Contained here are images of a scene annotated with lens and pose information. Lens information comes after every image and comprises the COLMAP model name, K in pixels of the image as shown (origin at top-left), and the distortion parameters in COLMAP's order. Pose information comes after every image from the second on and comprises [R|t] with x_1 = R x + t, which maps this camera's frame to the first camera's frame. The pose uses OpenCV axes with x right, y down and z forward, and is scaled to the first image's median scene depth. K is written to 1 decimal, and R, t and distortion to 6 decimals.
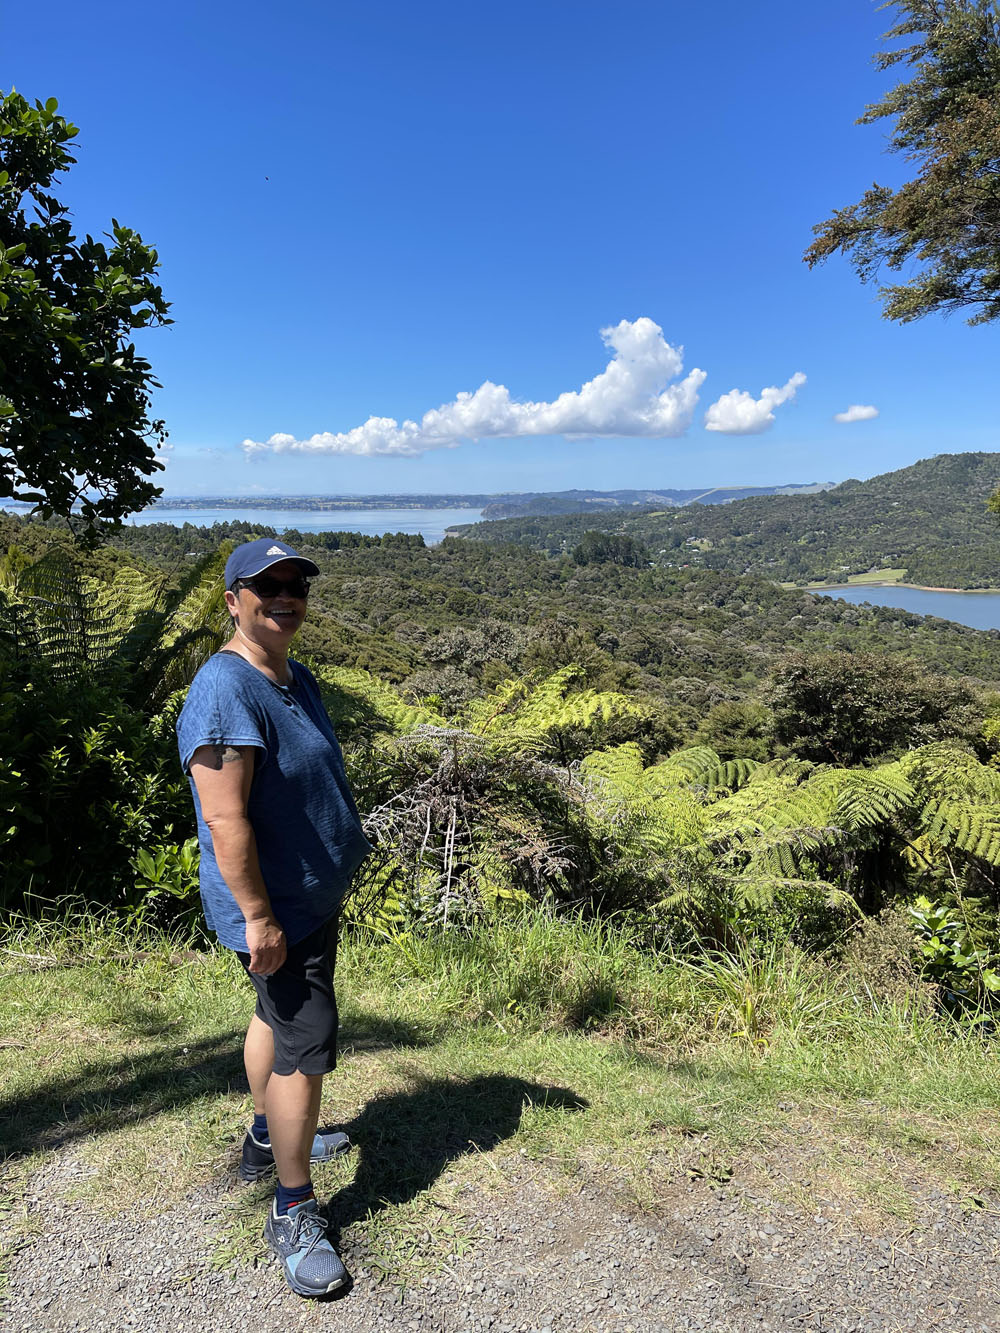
lens RADIAL K [[1001.6, 0, 496.5], [0, 1001.6, 673.0], [0, 0, 1]] dist [0.085532, -0.106052]
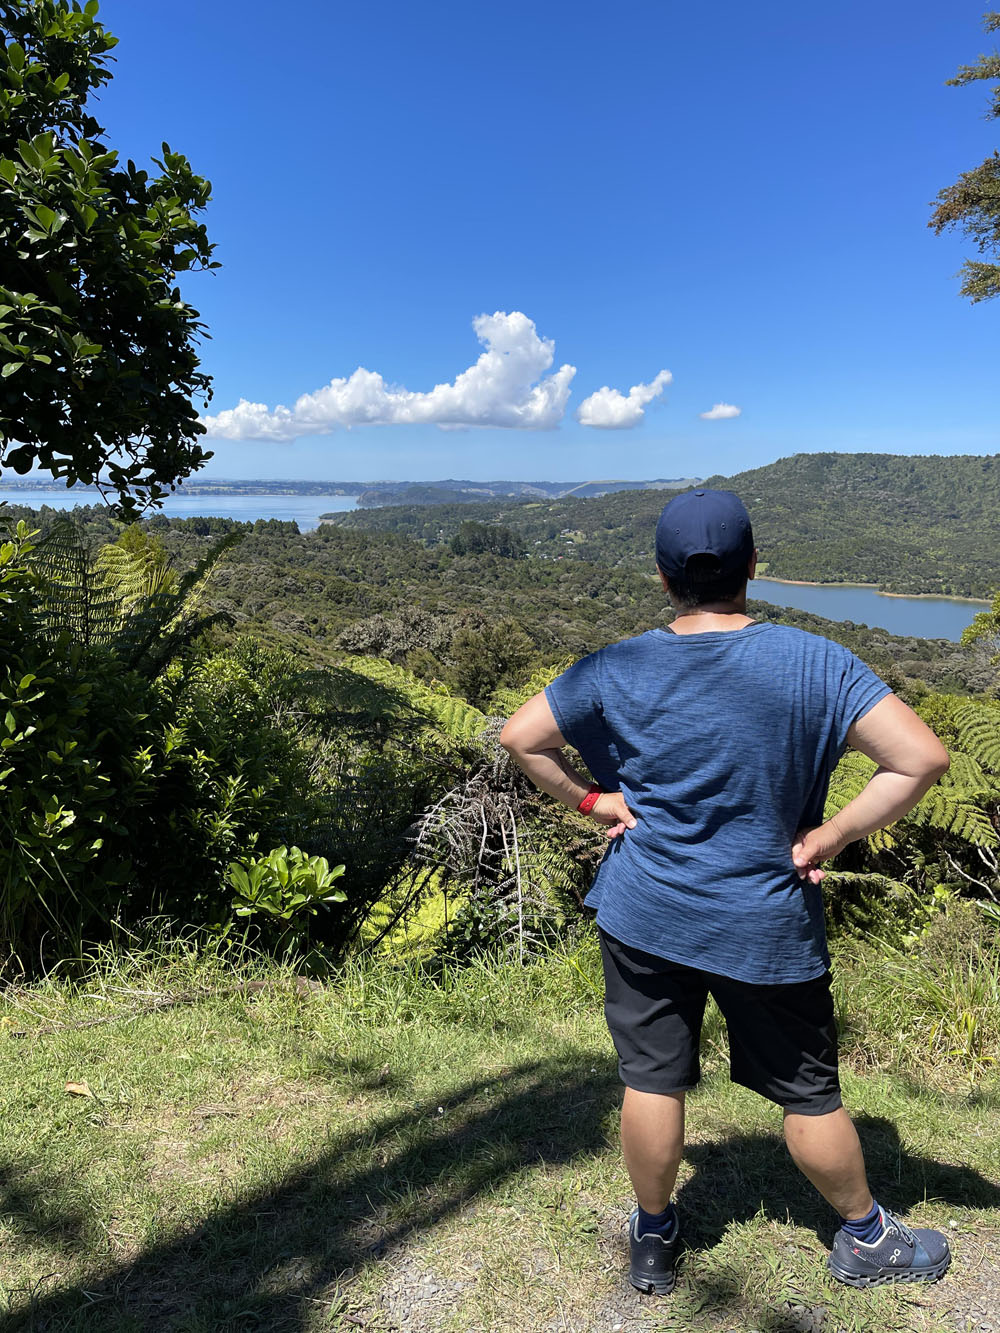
lens RADIAL K [[1001.6, 0, 491.3], [0, 1001.6, 668.3], [0, 0, 1]] dist [0.085532, -0.106052]
pose [[0.993143, -0.001084, 0.116897, -0.145159], [0.000430, 0.999984, 0.005621, 0.001108], [-0.116901, -0.005532, 0.993128, 0.068105]]
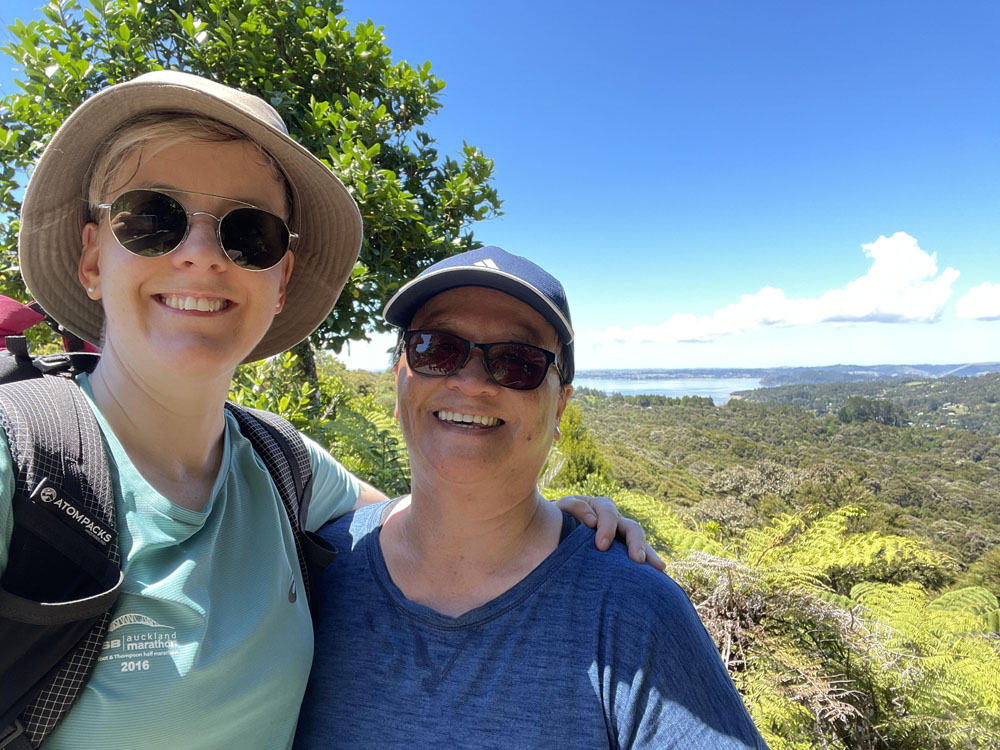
lens RADIAL K [[704.5, 0, 479.2], [0, 704.5, 387.4], [0, 0, 1]] dist [0.061514, -0.072008]
pose [[0.924437, 0.008937, -0.381231, -0.001440], [-0.065460, 0.988605, -0.135557, -0.002364], [0.375675, 0.150269, 0.914488, 0.152781]]
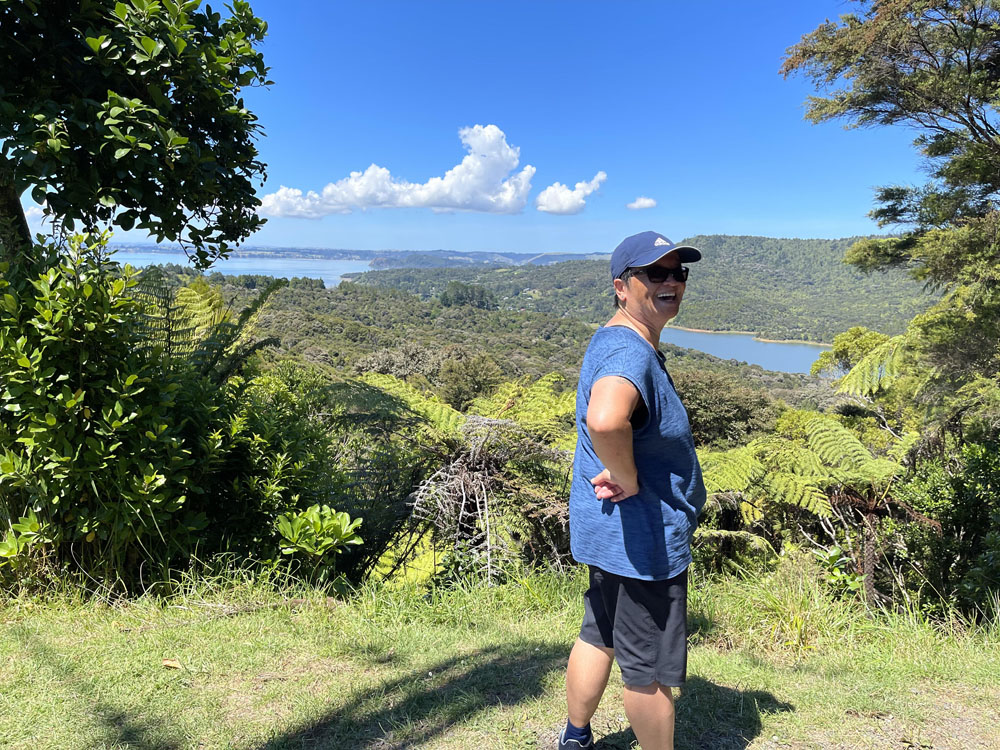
lens RADIAL K [[751.4, 0, 506.3], [0, 751.4, 388.9], [0, 0, 1]] dist [0.085532, -0.106052]
pose [[0.986362, 0.008088, 0.164390, -0.147611], [-0.008441, 0.999963, 0.001450, 0.012780], [-0.164372, -0.002818, 0.986394, 0.040412]]
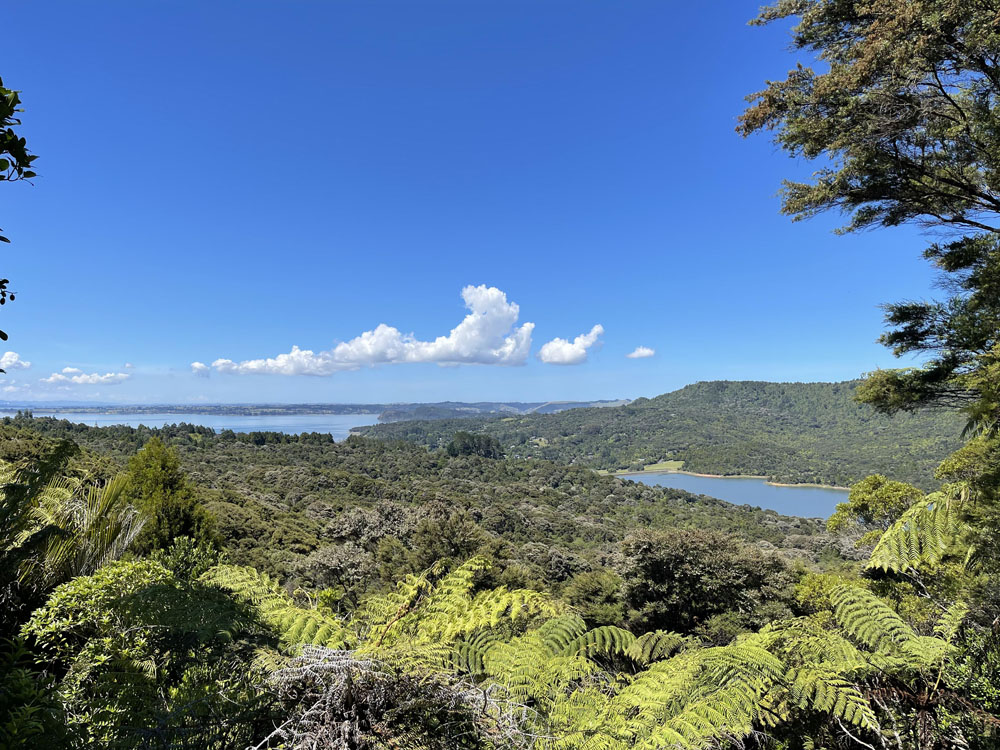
lens RADIAL K [[751.4, 0, 496.6], [0, 751.4, 380.4], [0, 0, 1]] dist [0.085532, -0.106052]
pose [[0.989994, 0.015433, 0.140263, -0.010046], [0.013905, 0.978495, -0.205799, -0.023819], [-0.140423, 0.205690, 0.968490, 0.263587]]
